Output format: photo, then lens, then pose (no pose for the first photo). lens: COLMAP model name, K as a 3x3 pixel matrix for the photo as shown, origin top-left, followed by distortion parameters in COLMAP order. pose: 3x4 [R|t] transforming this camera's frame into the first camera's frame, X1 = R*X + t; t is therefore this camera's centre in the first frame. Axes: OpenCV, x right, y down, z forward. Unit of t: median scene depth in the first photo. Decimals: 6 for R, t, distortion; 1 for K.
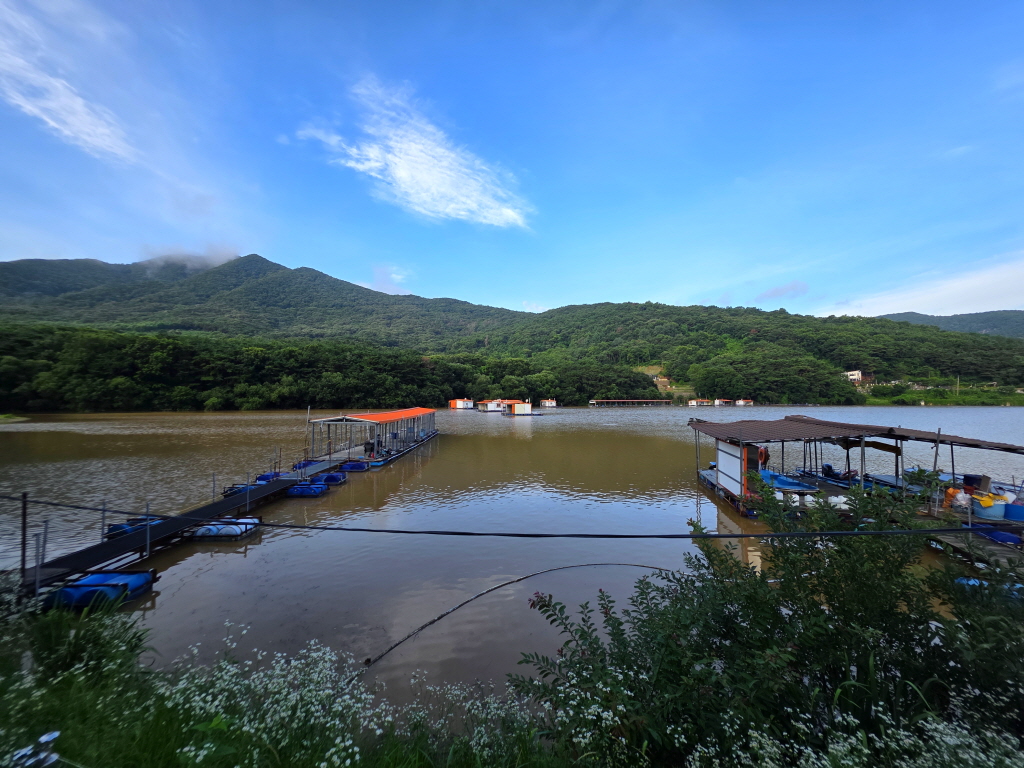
lens RADIAL K [[413.5, 0, 512.0], [0, 413.5, 384.0], [0, 0, 1]] dist [0.000785, 0.000086]
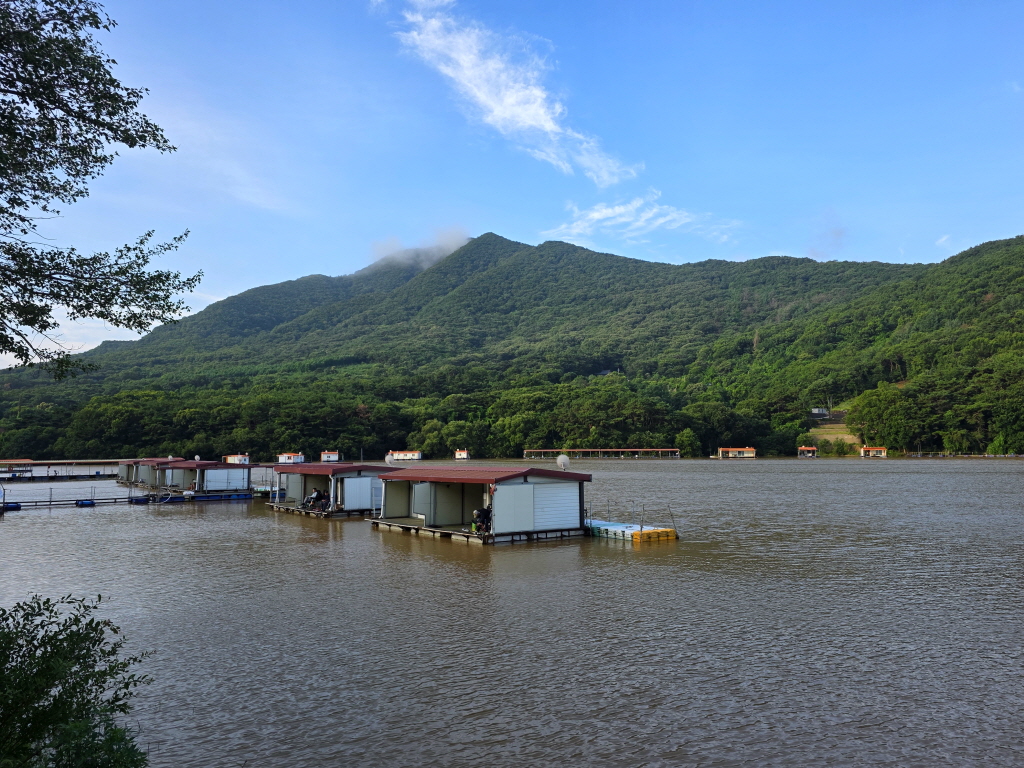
lens RADIAL K [[810.0, 0, 512.0], [0, 810.0, 384.0], [0, 0, 1]] dist [0.141809, -0.239633]
pose [[0.814702, -0.057225, -0.577050, 0.223252], [0.032413, 0.998057, -0.053213, -0.001099], [0.578973, 0.024649, 0.814974, -0.054891]]
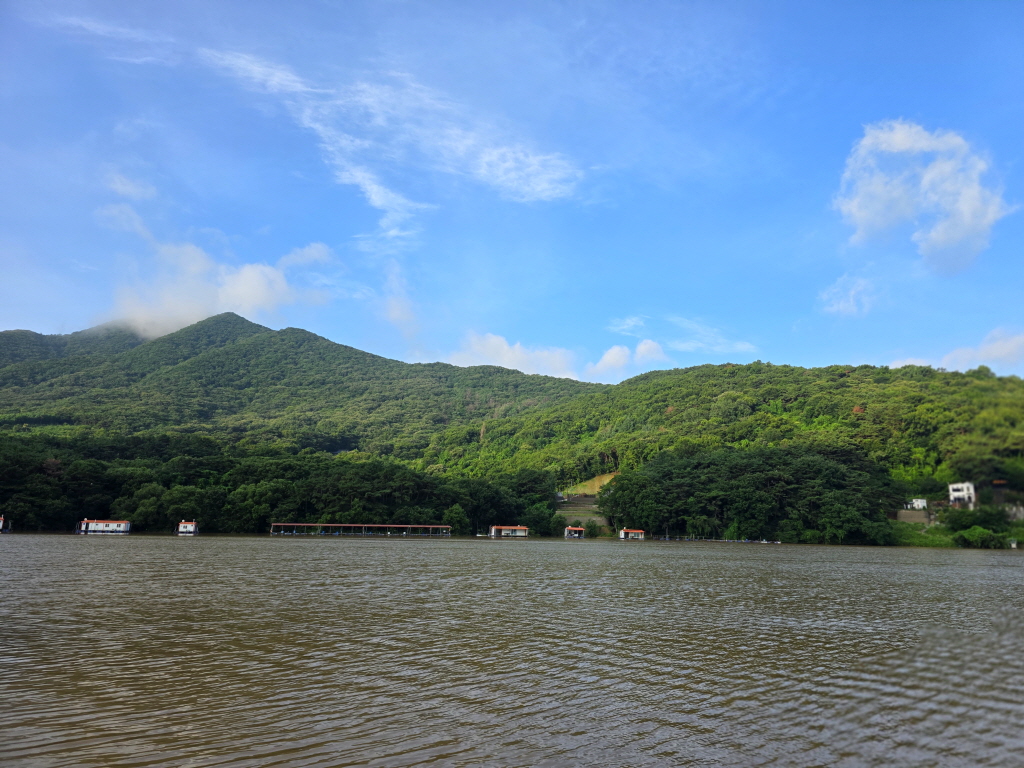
lens RADIAL K [[696.3, 0, 530.1], [0, 696.3, 379.7], [0, 0, 1]] dist [0.106563, -0.130216]
pose [[0.976197, -0.029821, -0.214827, 0.175719], [-0.009056, 0.984034, -0.177750, 0.002033], [0.216697, 0.175465, 0.960341, -0.004655]]
